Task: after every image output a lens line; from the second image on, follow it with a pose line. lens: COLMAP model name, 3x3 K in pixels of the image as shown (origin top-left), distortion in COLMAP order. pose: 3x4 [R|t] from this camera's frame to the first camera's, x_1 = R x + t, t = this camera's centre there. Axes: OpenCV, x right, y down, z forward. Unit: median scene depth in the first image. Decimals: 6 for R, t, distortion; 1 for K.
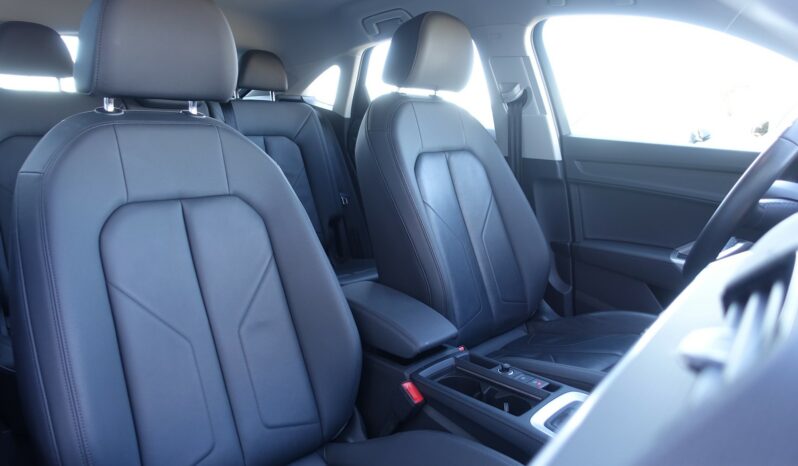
lens RADIAL K [[548.1, 0, 399.0], [0, 548.1, 233.0], [0, 0, 1]] dist [-0.002005, 0.000773]
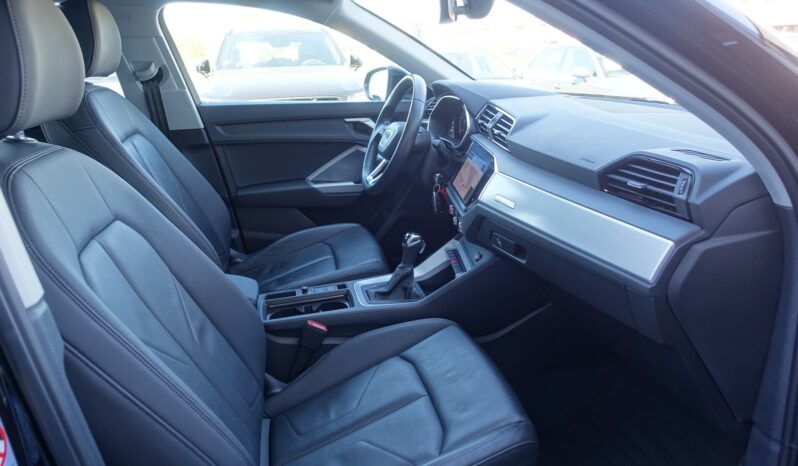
lens RADIAL K [[548.1, 0, 399.0], [0, 548.1, 233.0], [0, 0, 1]] dist [-0.002005, 0.000773]
pose [[0.546859, -0.308691, 0.778238, -0.447230], [0.220581, 0.949826, 0.221752, -0.088151], [-0.807644, 0.050397, 0.587513, 0.007112]]
